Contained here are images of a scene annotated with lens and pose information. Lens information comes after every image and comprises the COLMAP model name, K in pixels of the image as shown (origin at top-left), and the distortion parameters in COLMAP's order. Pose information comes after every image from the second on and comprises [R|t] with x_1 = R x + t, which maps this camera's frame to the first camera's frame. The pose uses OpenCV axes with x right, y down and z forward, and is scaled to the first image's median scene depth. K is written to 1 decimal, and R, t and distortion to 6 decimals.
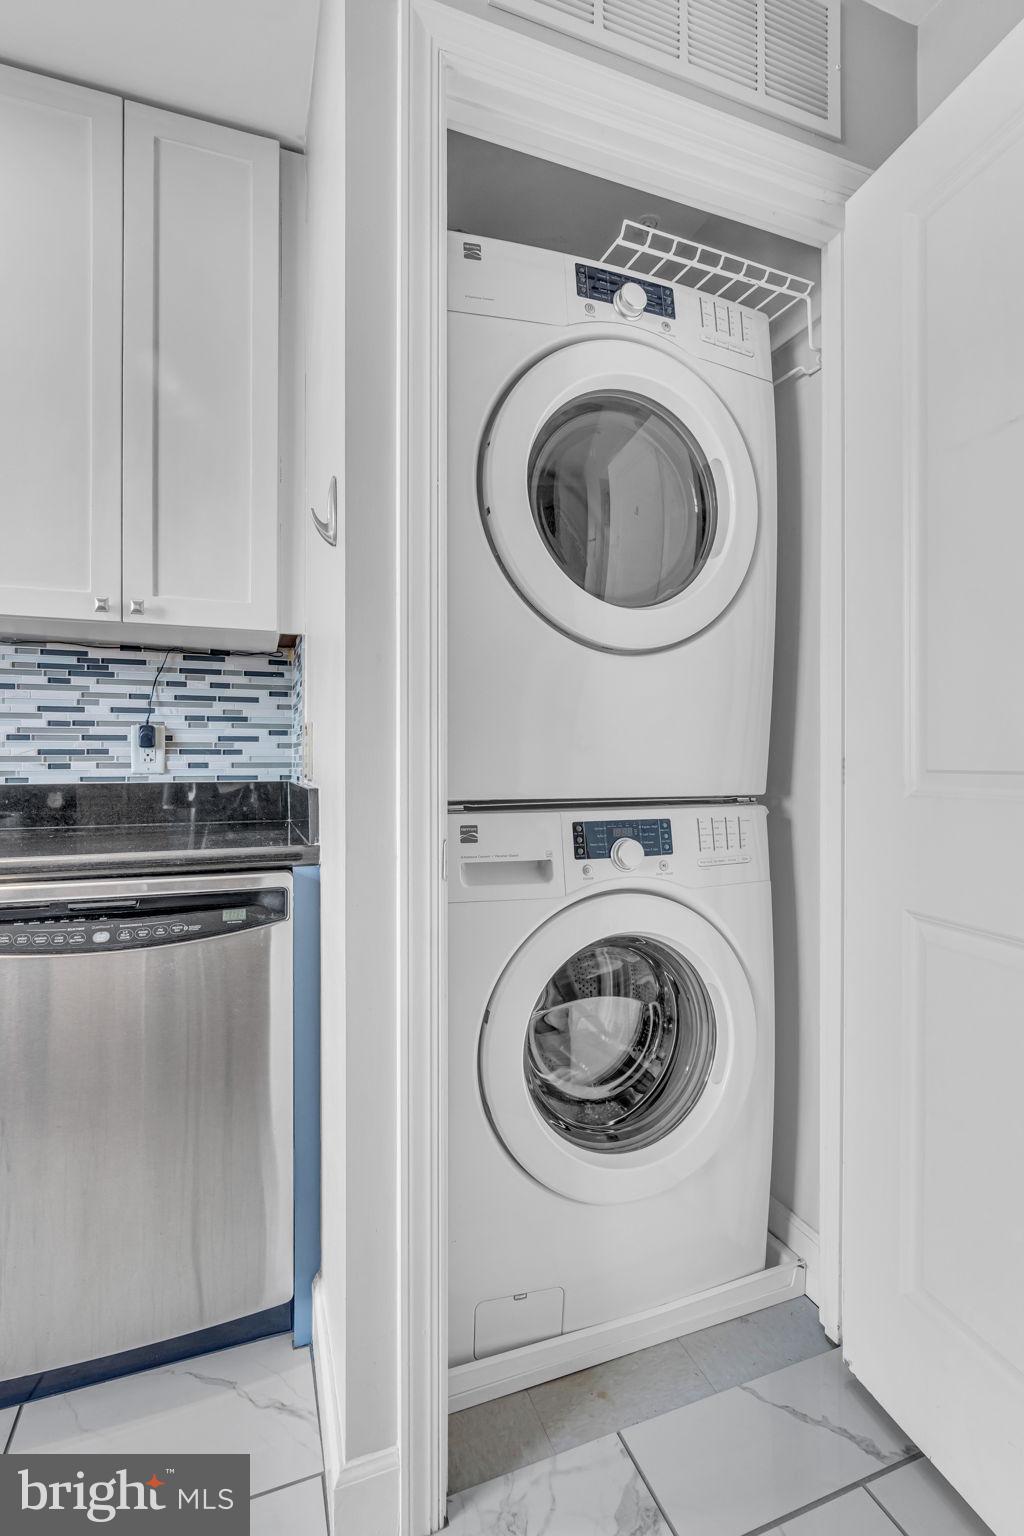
lens RADIAL K [[702.3, 0, 503.9], [0, 702.3, 762.2], [0, 0, 1]] dist [-0.009126, 0.003920]
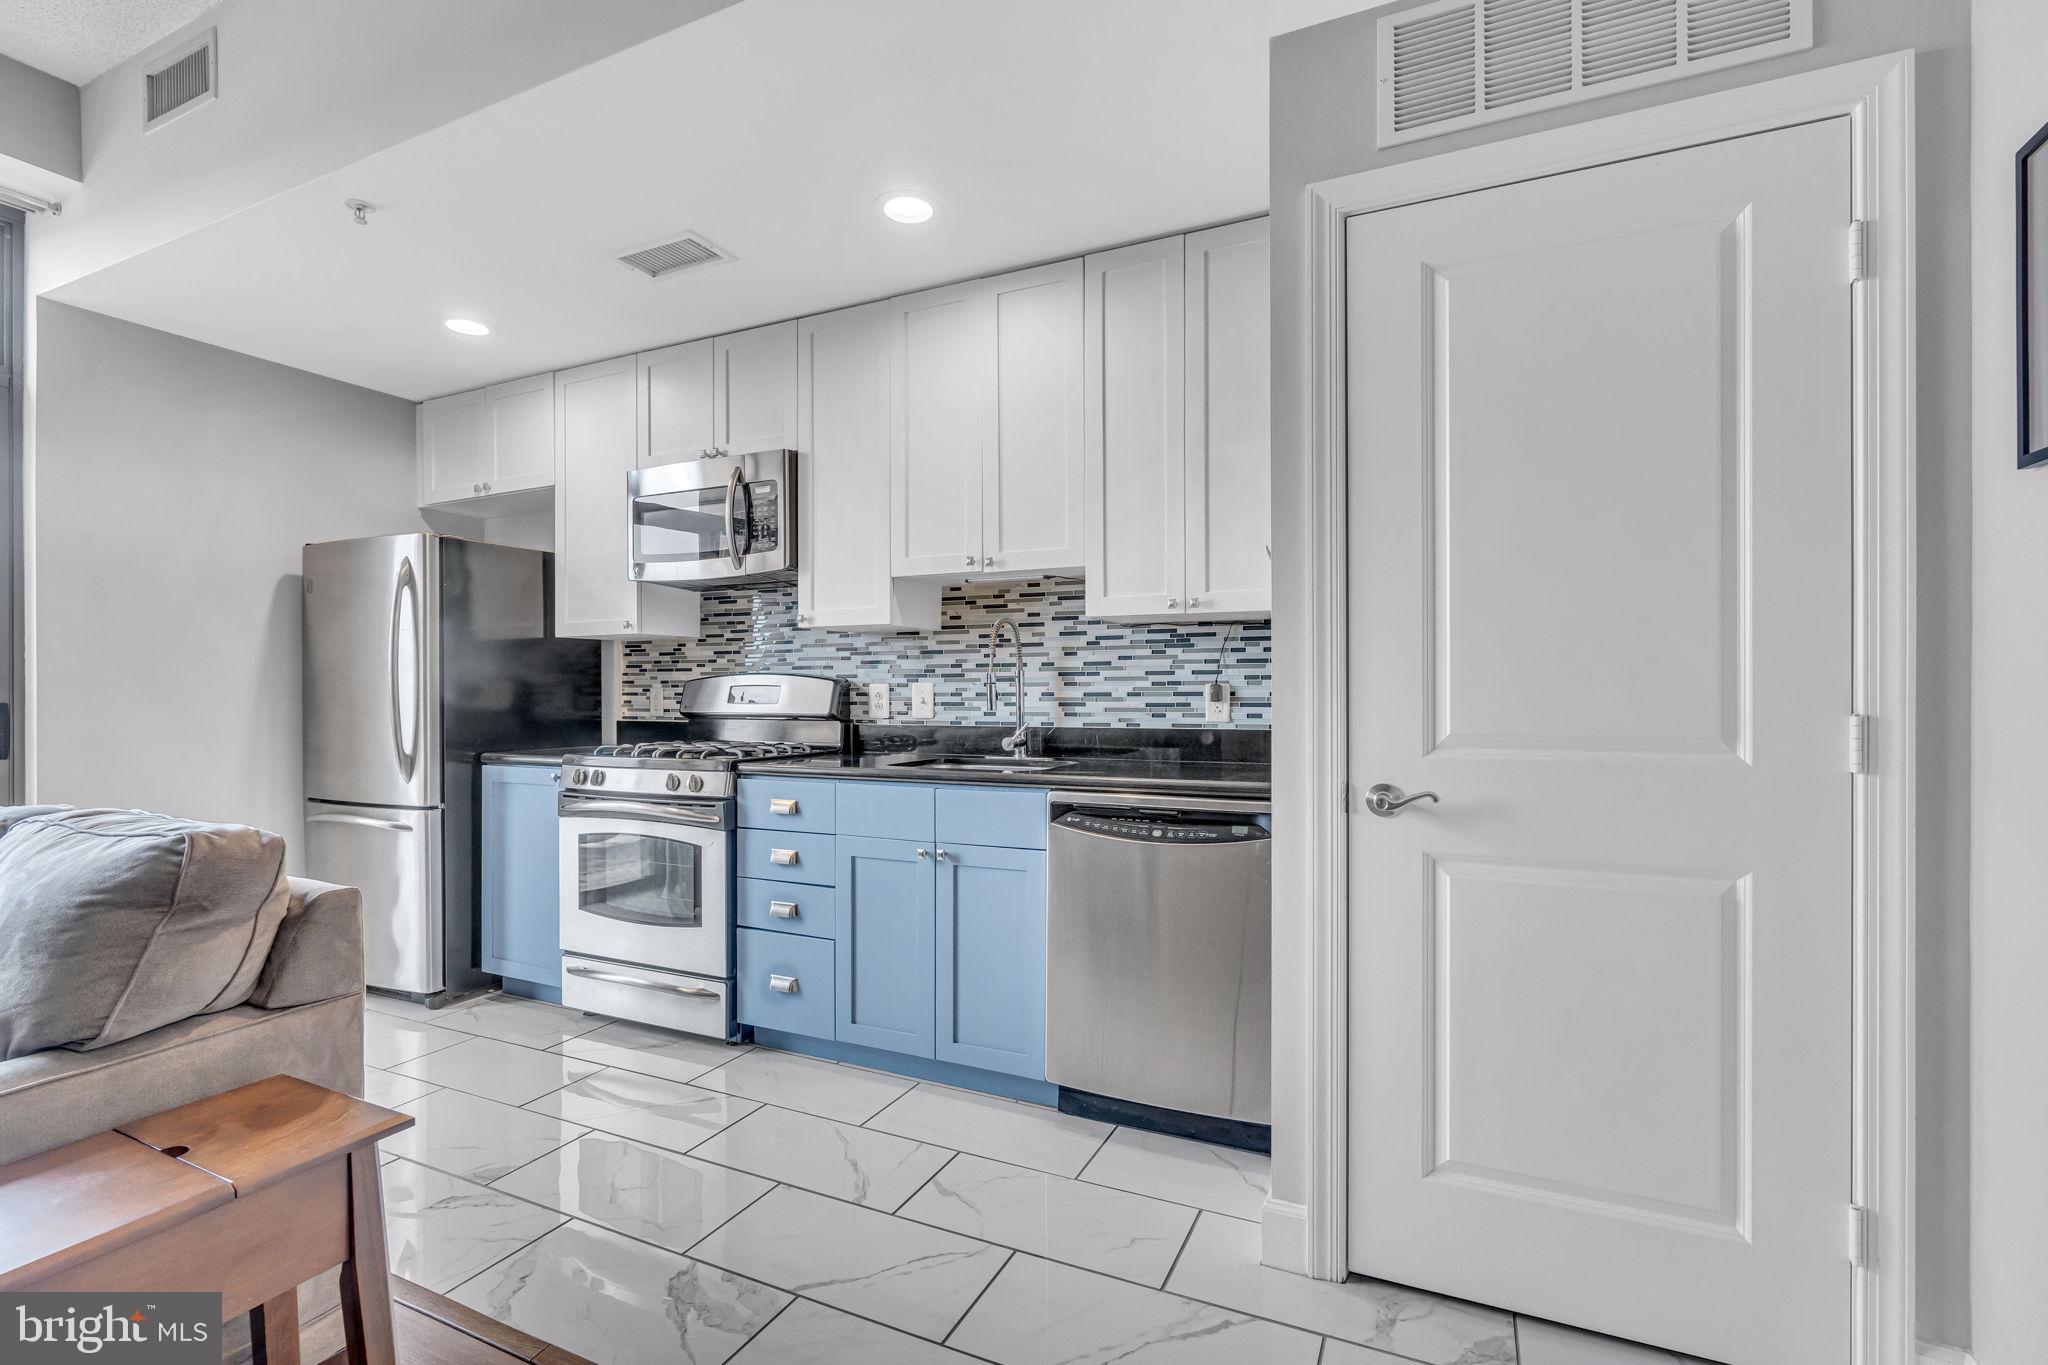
lens RADIAL K [[936.4, 0, 1033.2], [0, 936.4, 693.1], [0, 0, 1]] dist [-0.009126, 0.003920]
pose [[0.700208, 0.001299, -0.713937, 0.467457], [0.002185, 0.999990, 0.003962, -0.043937], [0.713935, -0.004334, 0.700198, -0.420724]]
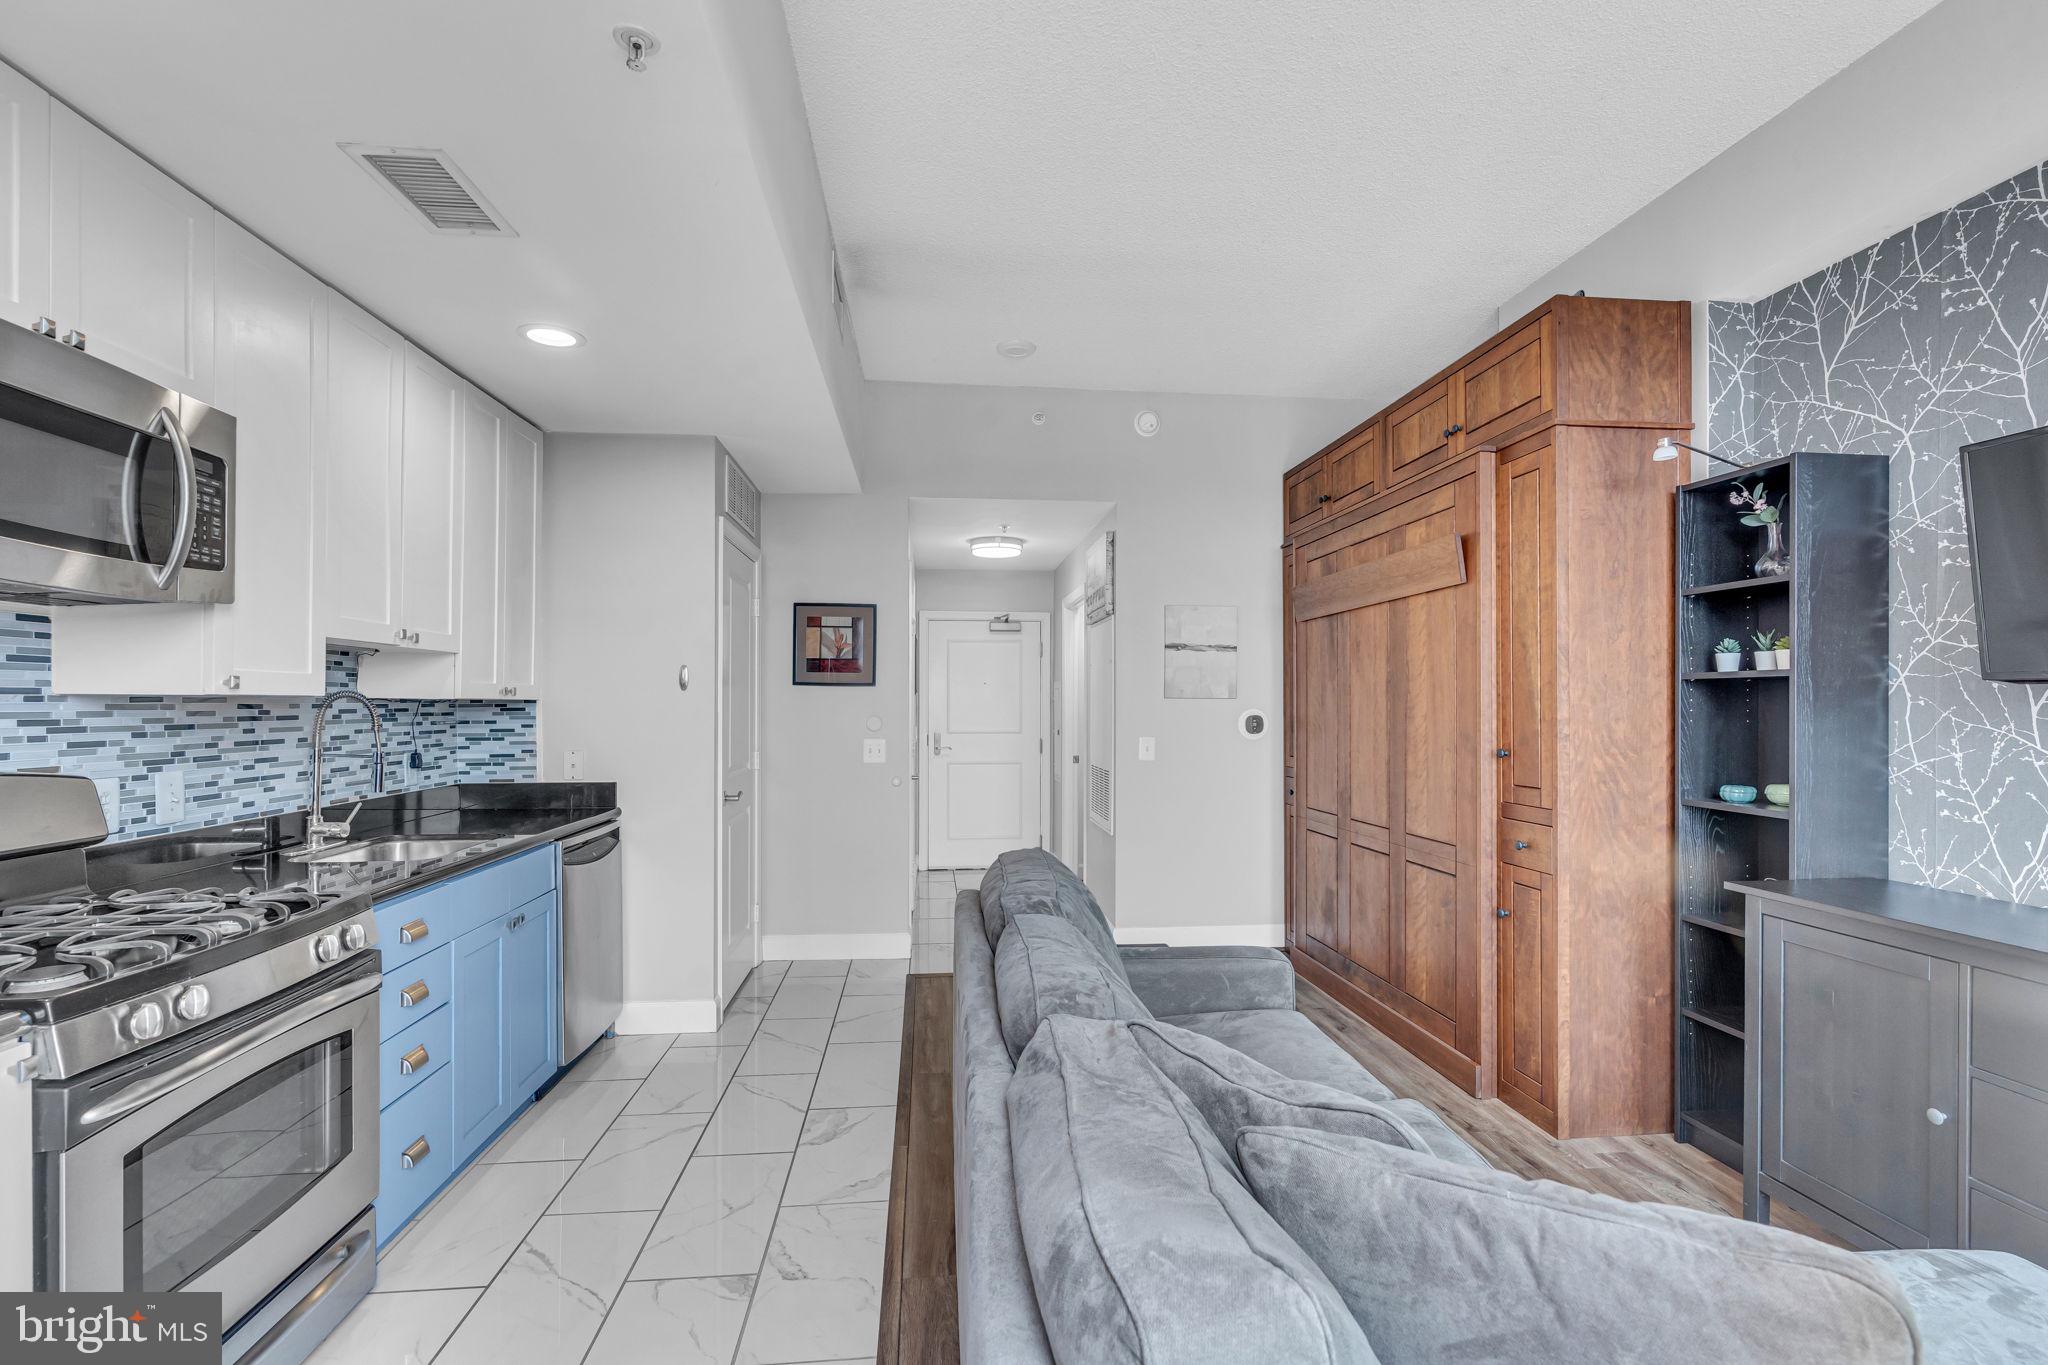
lens RADIAL K [[936.4, 0, 1035.6], [0, 936.4, 684.7], [0, 0, 1]] dist [-0.009126, 0.003920]
pose [[0.247282, 0.016843, 0.968797, -2.103755], [0.010639, 0.999741, -0.020096, -0.143860], [-0.968885, 0.015277, 0.247039, -0.760884]]
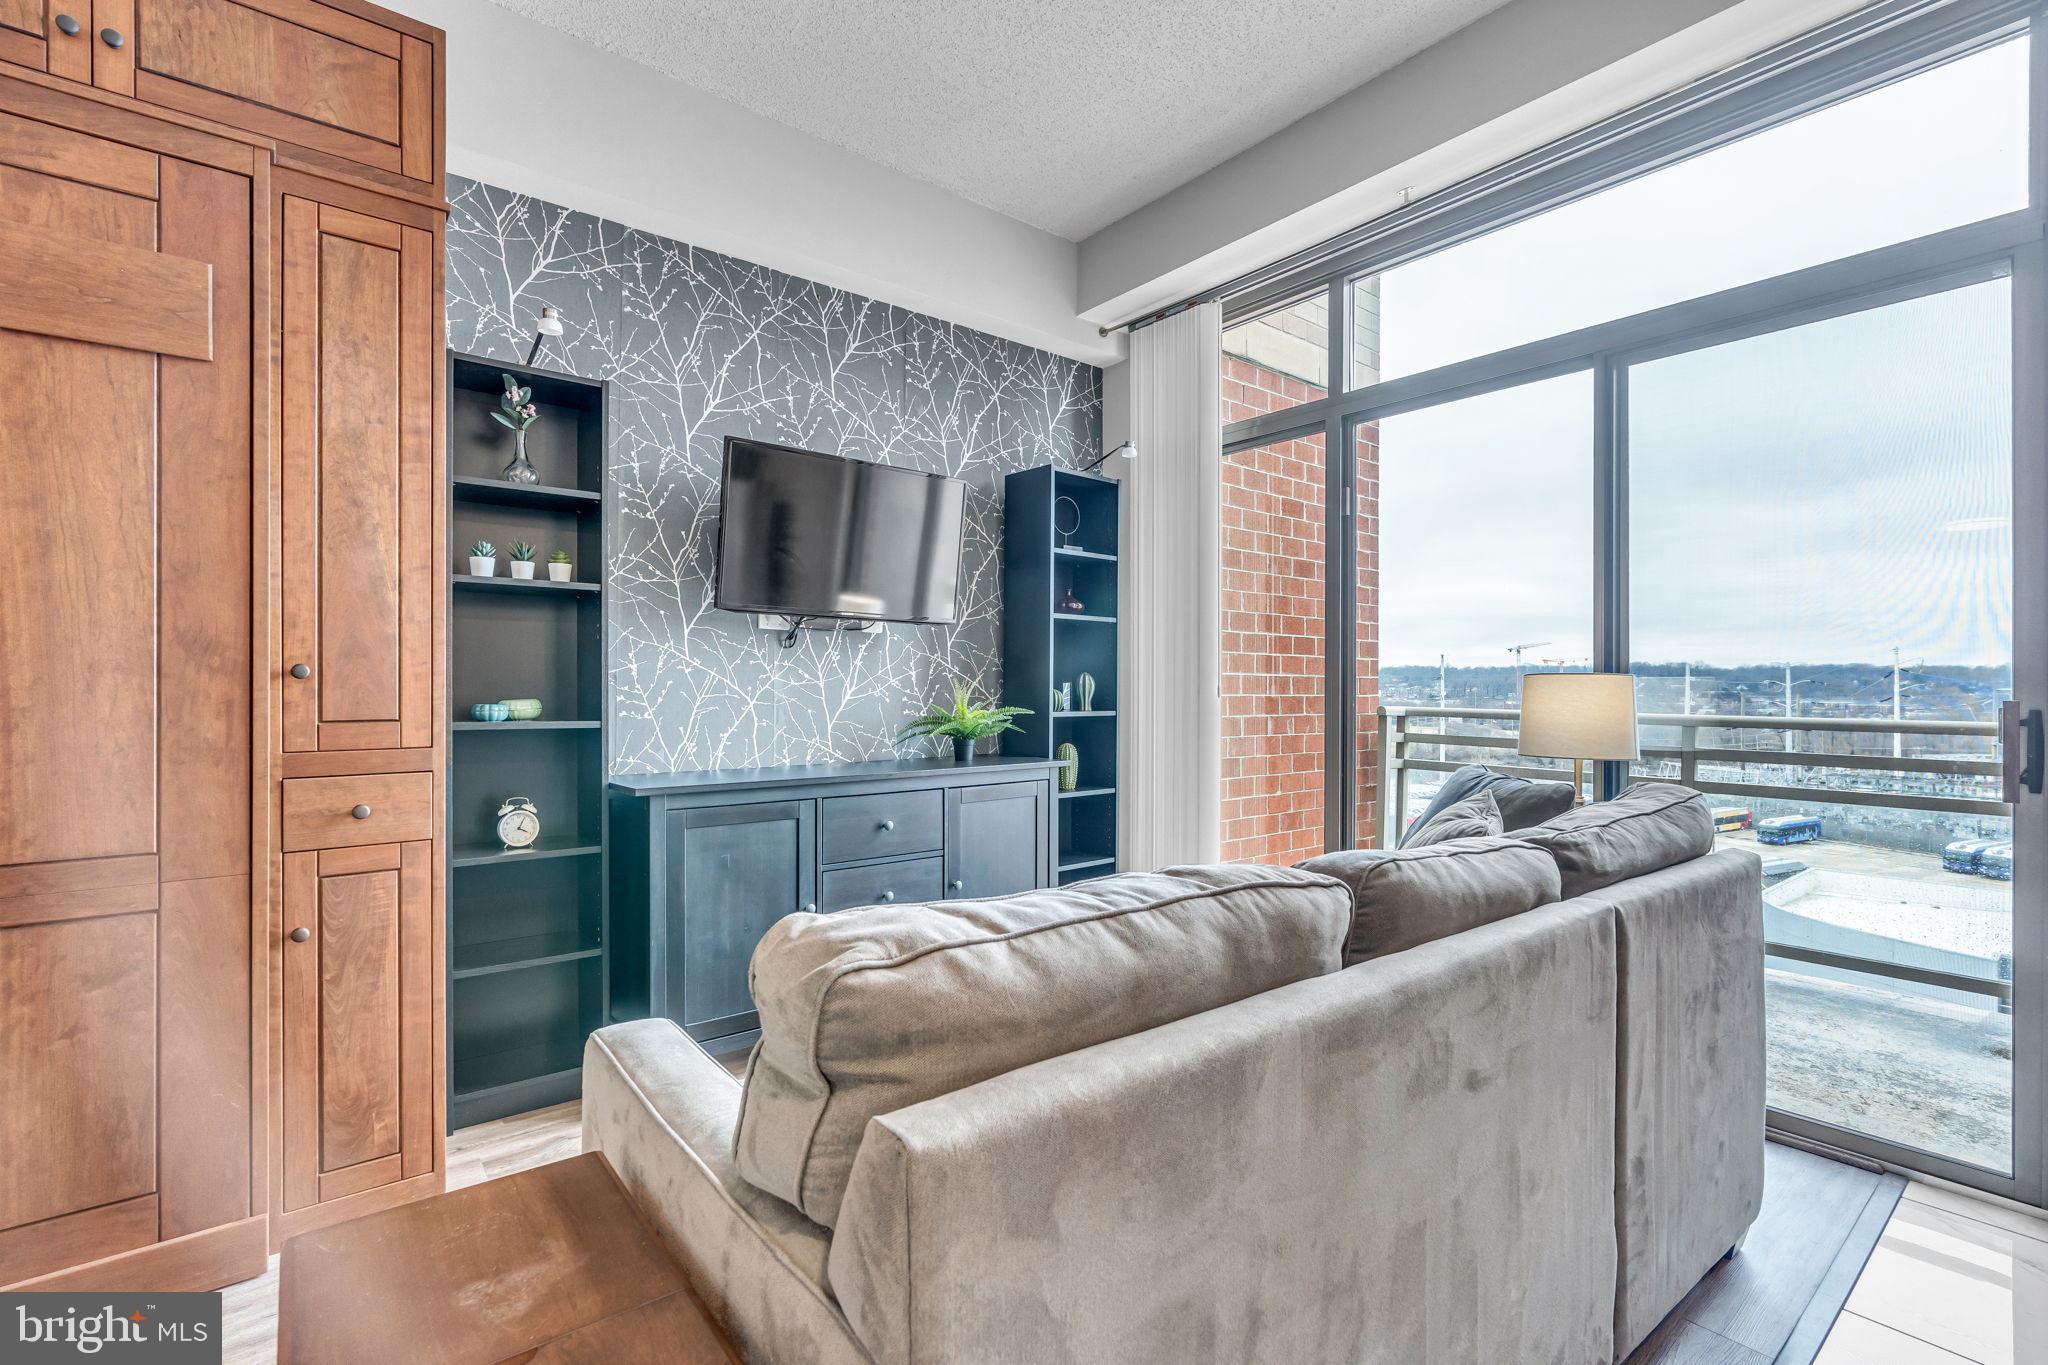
lens RADIAL K [[936.4, 0, 1038.6], [0, 936.4, 687.2], [0, 0, 1]] dist [-0.009126, 0.003920]
pose [[-0.947149, -0.001359, -0.320792, -0.425429], [-0.000141, 0.999993, -0.003821, -0.045649], [0.320795, -0.003574, -0.947142, 0.107837]]
